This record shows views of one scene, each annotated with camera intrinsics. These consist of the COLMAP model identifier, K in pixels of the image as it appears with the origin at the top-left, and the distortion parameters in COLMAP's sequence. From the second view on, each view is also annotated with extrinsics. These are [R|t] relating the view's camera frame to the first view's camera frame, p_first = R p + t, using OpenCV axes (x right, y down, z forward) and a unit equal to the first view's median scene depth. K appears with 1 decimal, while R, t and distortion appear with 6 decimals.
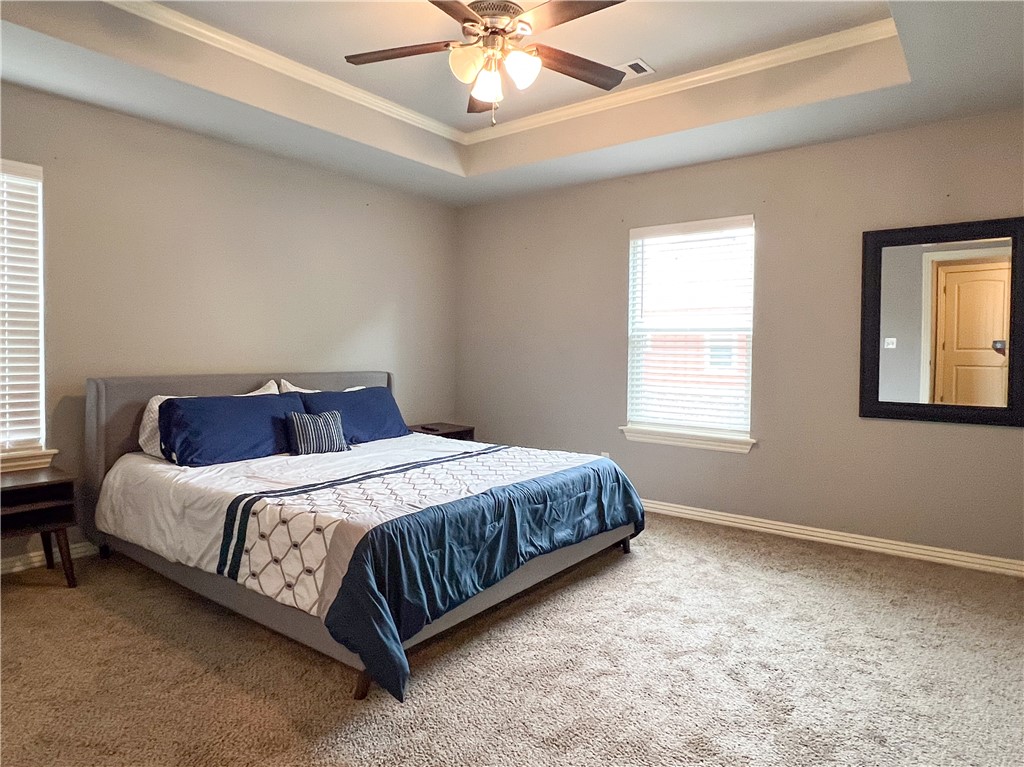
lens RADIAL K [[628.8, 0, 508.6], [0, 628.8, 362.4], [0, 0, 1]] dist [-0.001741, -0.000255]
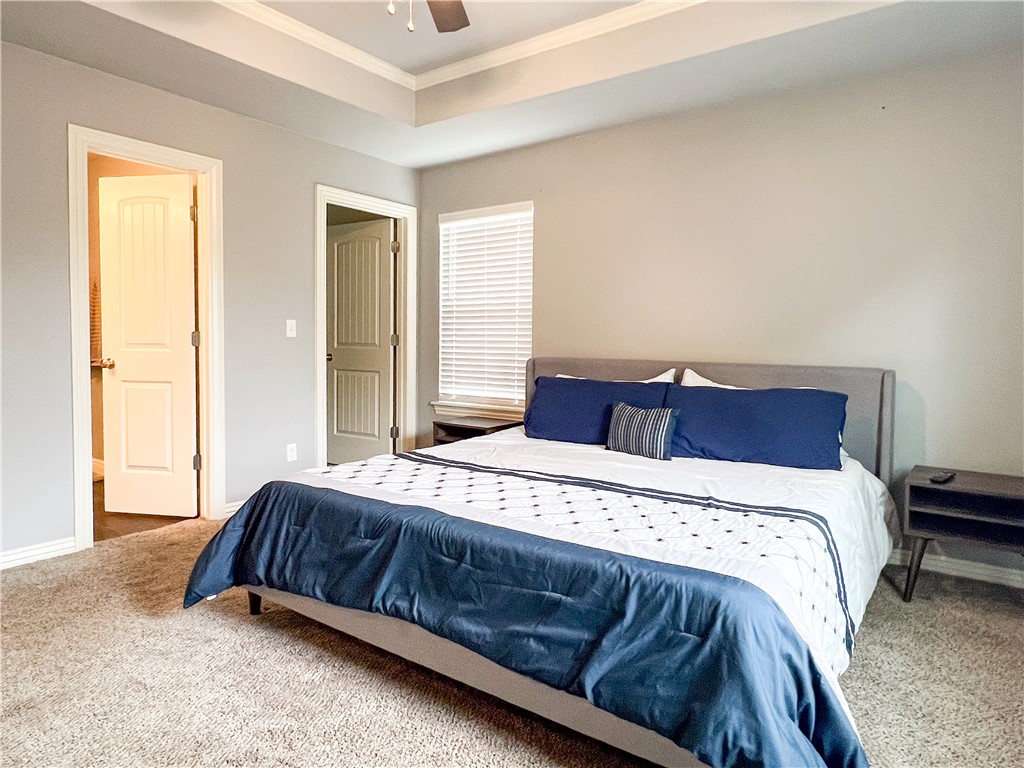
lens RADIAL K [[628.8, 0, 508.6], [0, 628.8, 362.9], [0, 0, 1]] dist [-0.001741, -0.000255]
pose [[0.023893, 0.027331, -0.999341, 0.563675], [-0.034509, 0.999053, 0.026498, 0.004570], [0.999119, 0.033853, 0.024814, 0.845037]]
